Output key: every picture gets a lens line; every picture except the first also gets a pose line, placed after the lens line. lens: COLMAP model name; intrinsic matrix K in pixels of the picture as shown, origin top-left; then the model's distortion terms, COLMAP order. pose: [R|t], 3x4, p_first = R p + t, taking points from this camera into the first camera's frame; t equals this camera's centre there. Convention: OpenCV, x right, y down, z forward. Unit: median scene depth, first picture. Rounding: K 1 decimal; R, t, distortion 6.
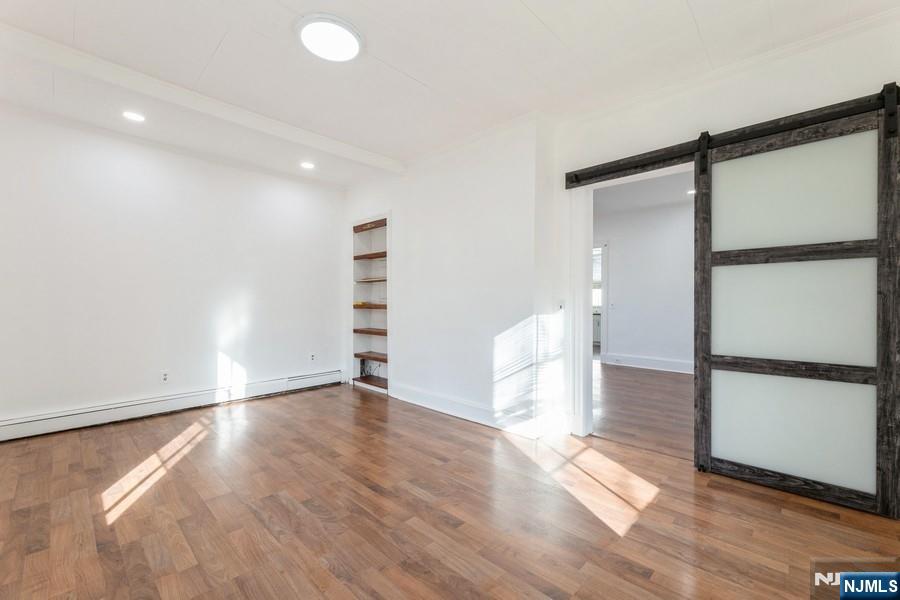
lens RADIAL K [[372.3, 0, 454.1], [0, 372.3, 308.4], [0, 0, 1]] dist [-0.001563, -0.000141]
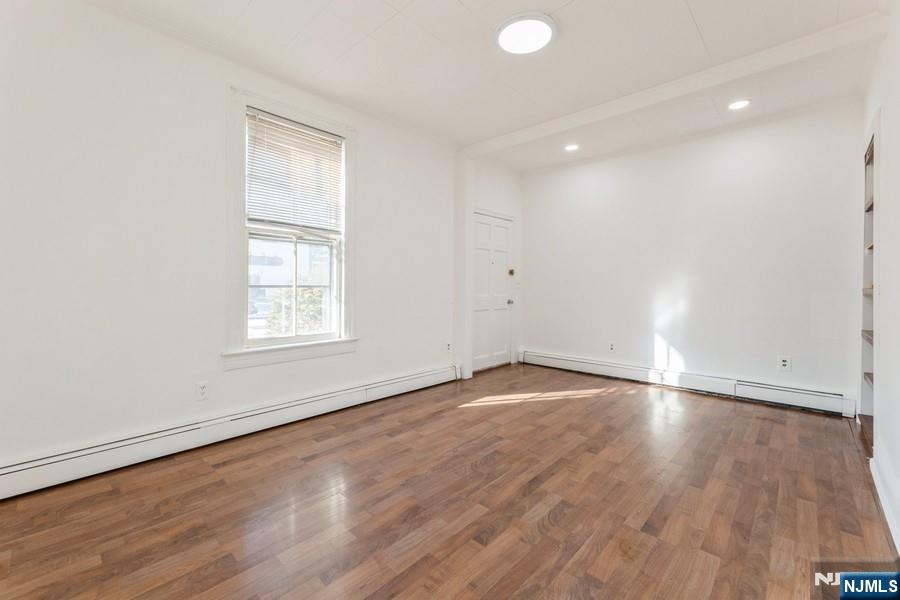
lens RADIAL K [[376.8, 0, 441.0], [0, 376.8, 289.7], [0, 0, 1]] dist [0.009398, 0.000026]
pose [[-0.007978, 0.010315, -0.999915, 0.636919], [-0.020712, 0.999731, 0.010479, -0.001644], [0.999754, 0.020794, -0.007763, 0.659536]]
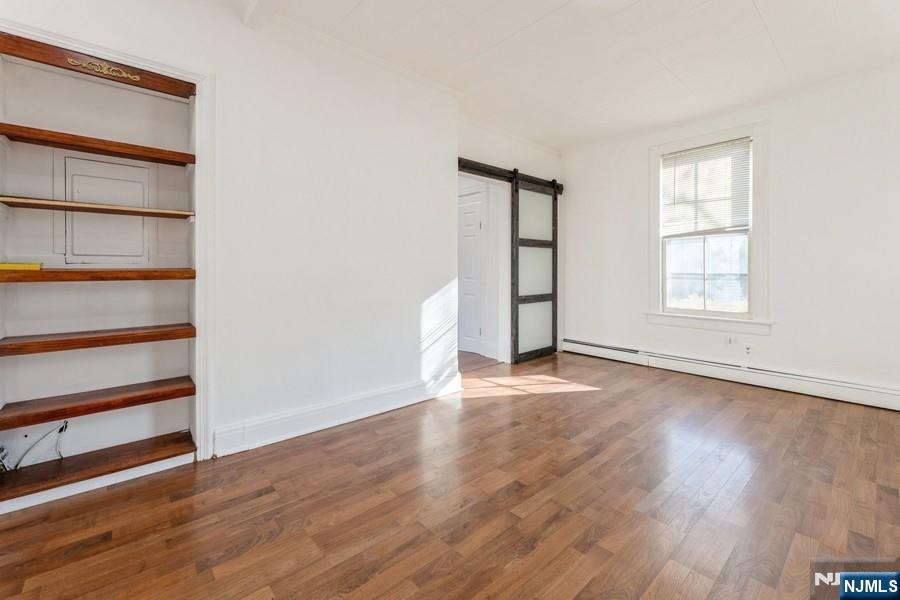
lens RADIAL K [[380.2, 0, 449.2], [0, 380.2, 266.7], [0, 0, 1]] dist [0.001215, 0.000164]
pose [[0.091121, 0.001677, 0.995838, -1.089034], [0.012137, 0.999922, -0.002794, -0.013706], [-0.995766, 0.012341, 0.091094, 1.111107]]
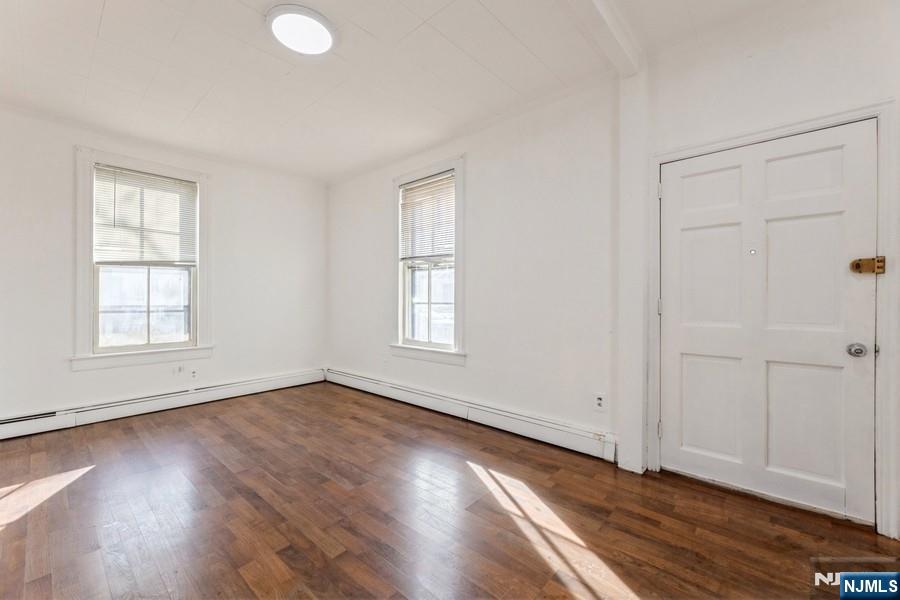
lens RADIAL K [[364.1, 0, 450.0], [0, 364.1, 300.0], [0, 0, 1]] dist [0.000938, -0.000181]
pose [[-0.999597, -0.002705, -0.028258, -0.592428], [-0.003100, 0.999898, 0.013926, -0.024926], [0.028218, 0.014008, -0.999504, 1.675823]]
